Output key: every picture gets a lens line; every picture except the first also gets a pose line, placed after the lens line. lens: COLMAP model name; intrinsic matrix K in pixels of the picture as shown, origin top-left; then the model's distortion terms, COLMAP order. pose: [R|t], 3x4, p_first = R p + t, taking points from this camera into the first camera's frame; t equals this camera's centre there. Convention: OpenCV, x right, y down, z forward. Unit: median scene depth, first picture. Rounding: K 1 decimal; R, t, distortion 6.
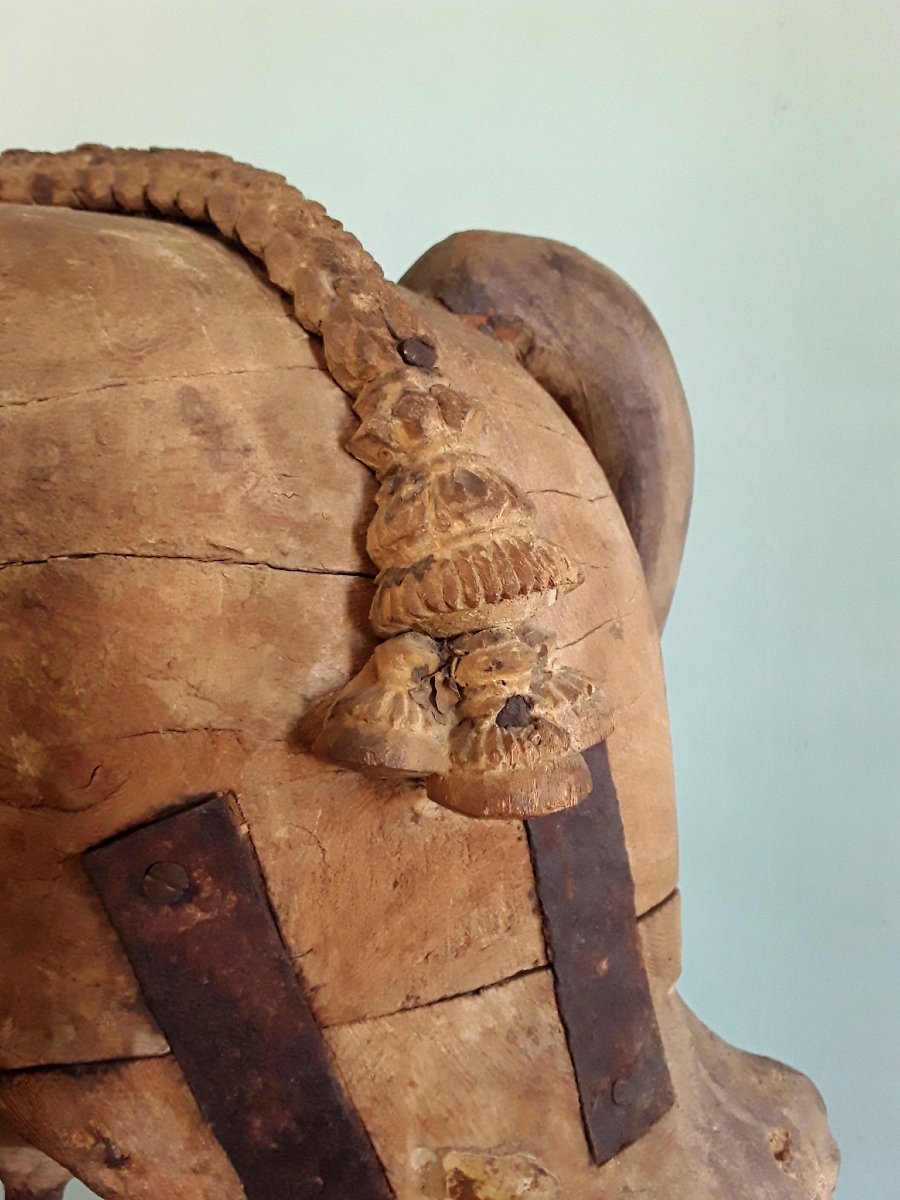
lens RADIAL K [[994.1, 0, 460.7], [0, 994.1, 590.9], [0, 0, 1]] dist [0.140978, -0.217786]
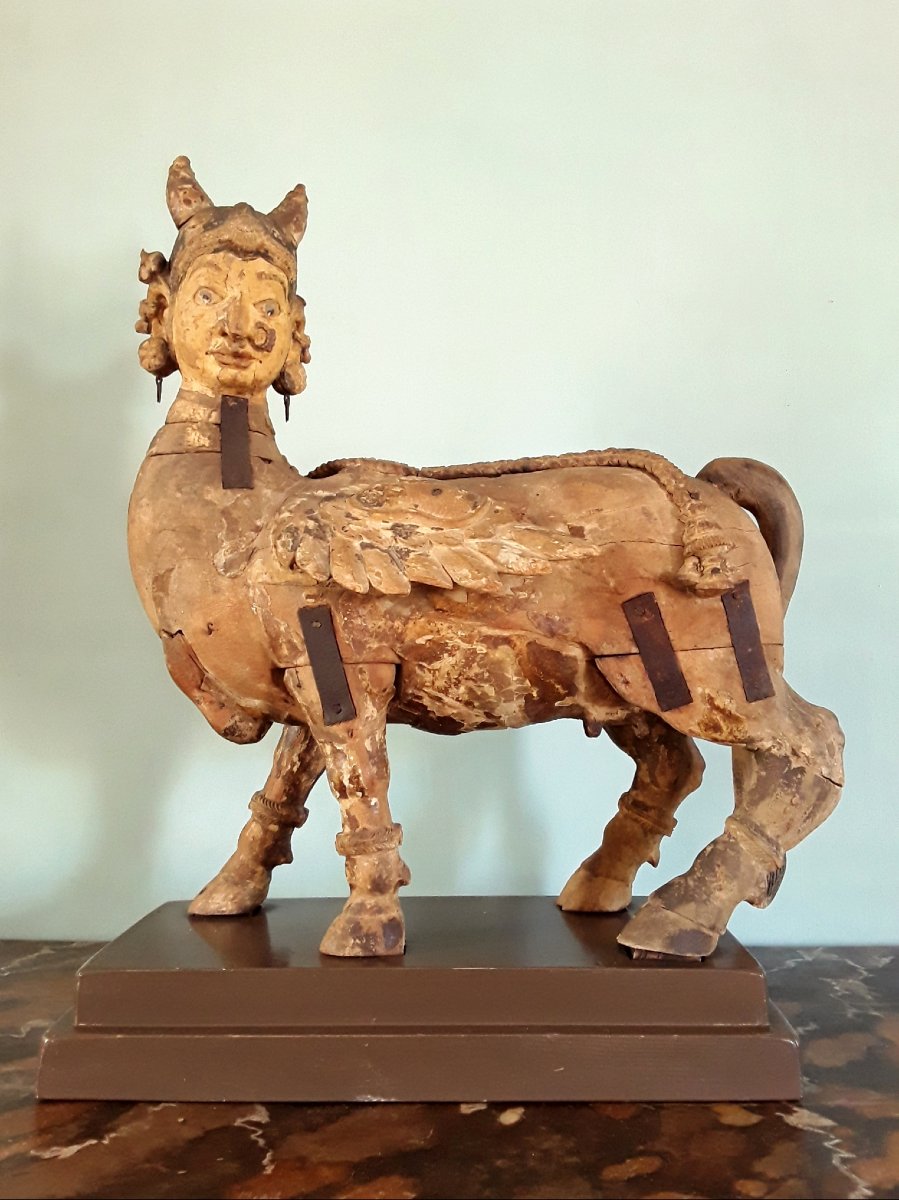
lens RADIAL K [[994.1, 0, 460.2], [0, 994.1, 590.9], [0, 0, 1]] dist [0.140978, -0.217786]
pose [[0.937189, -0.026992, -0.347775, 0.499301], [-0.021983, 0.990450, -0.136112, 0.779119], [0.348128, 0.135208, 0.927645, -3.307086]]
